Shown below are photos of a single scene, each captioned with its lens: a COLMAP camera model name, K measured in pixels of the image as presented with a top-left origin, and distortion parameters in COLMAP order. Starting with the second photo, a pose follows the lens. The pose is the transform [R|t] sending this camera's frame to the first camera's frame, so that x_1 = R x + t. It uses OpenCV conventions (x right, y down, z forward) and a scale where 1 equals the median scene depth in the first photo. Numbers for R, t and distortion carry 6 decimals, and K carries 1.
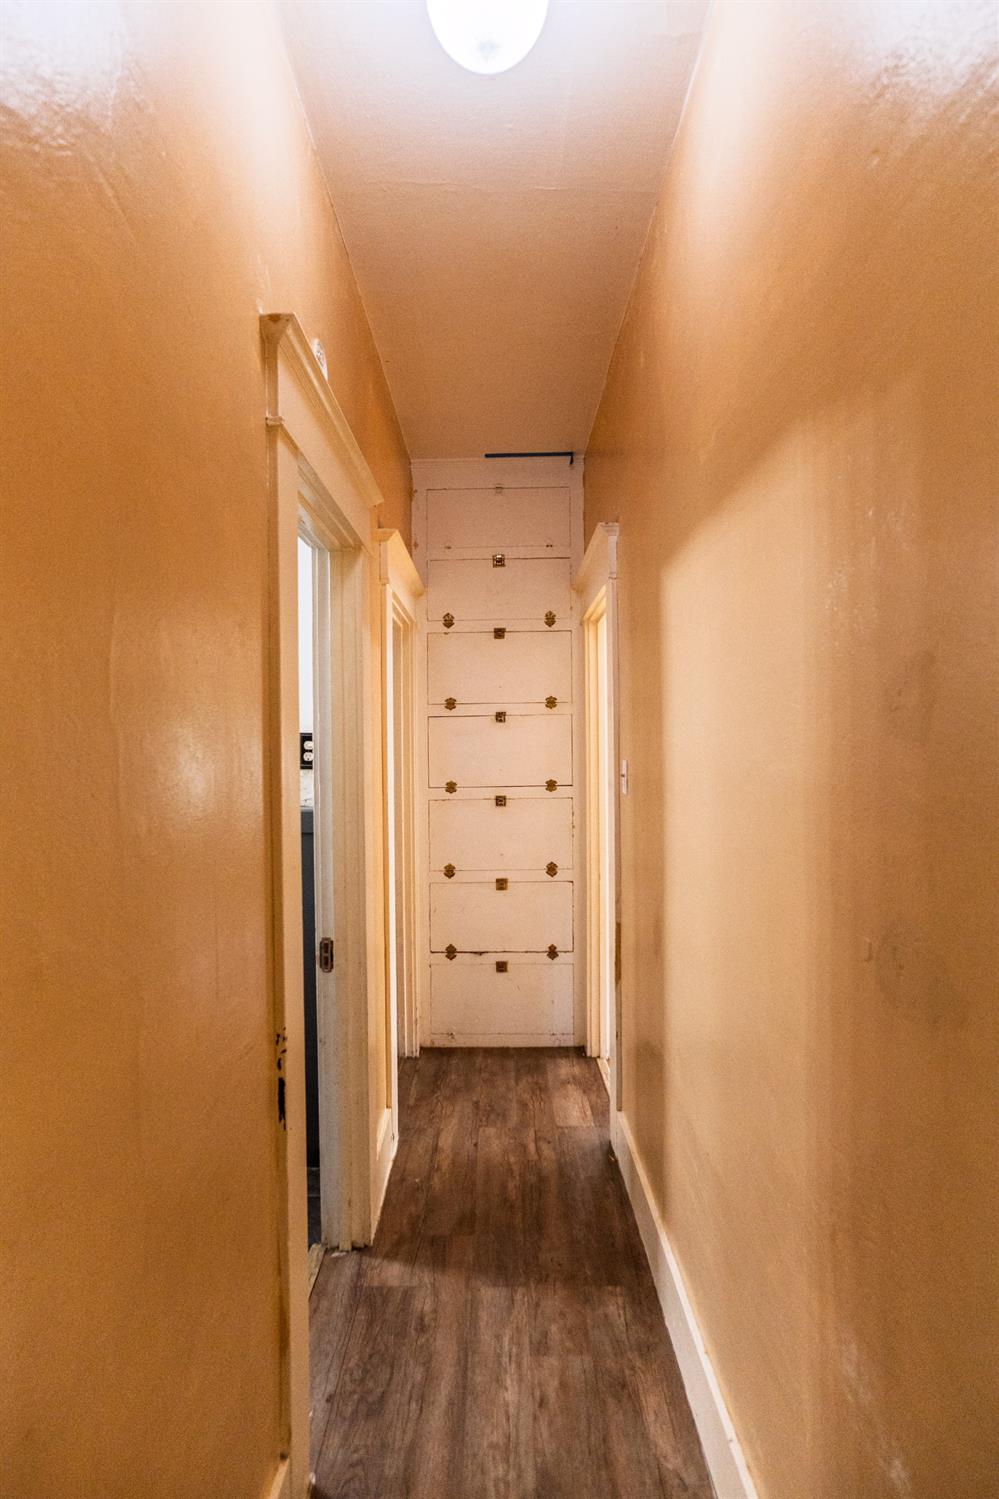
lens RADIAL K [[798.9, 0, 499.5], [0, 798.9, 749.5], [0, 0, 1]] dist [-0.061092, 0.044734]
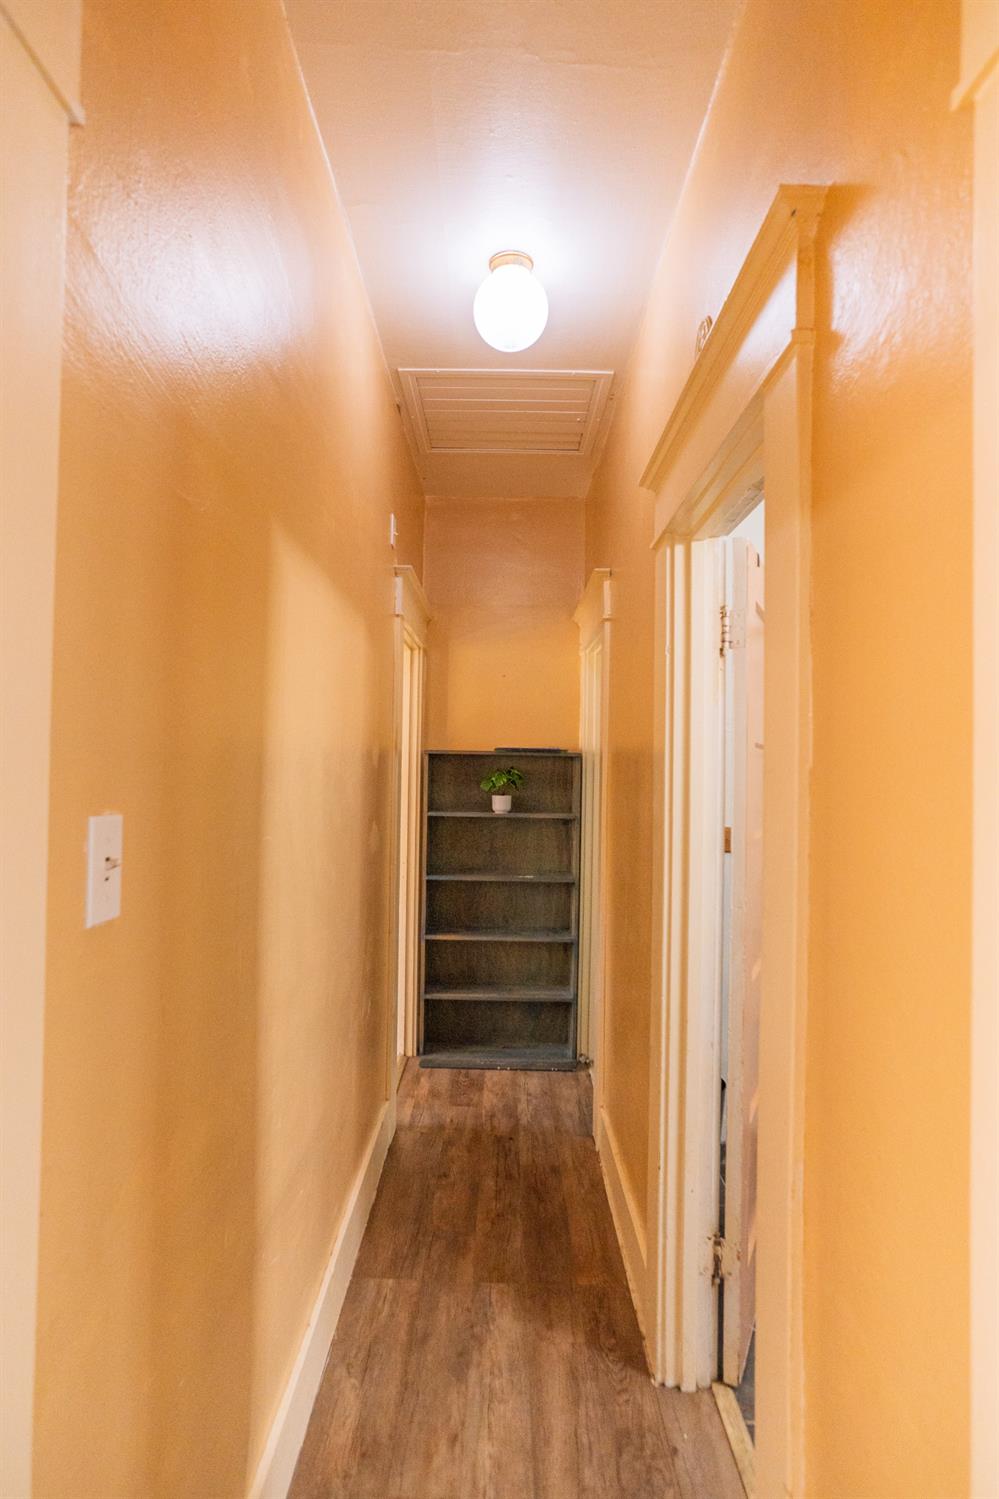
lens RADIAL K [[798.9, 0, 499.5], [0, 798.9, 749.5], [0, 0, 1]] dist [-0.061092, 0.044734]
pose [[-0.999980, -0.004641, 0.004323, -0.002825], [-0.004714, 0.999842, -0.017167, -0.012090], [-0.004242, -0.017187, -0.999843, 1.995983]]
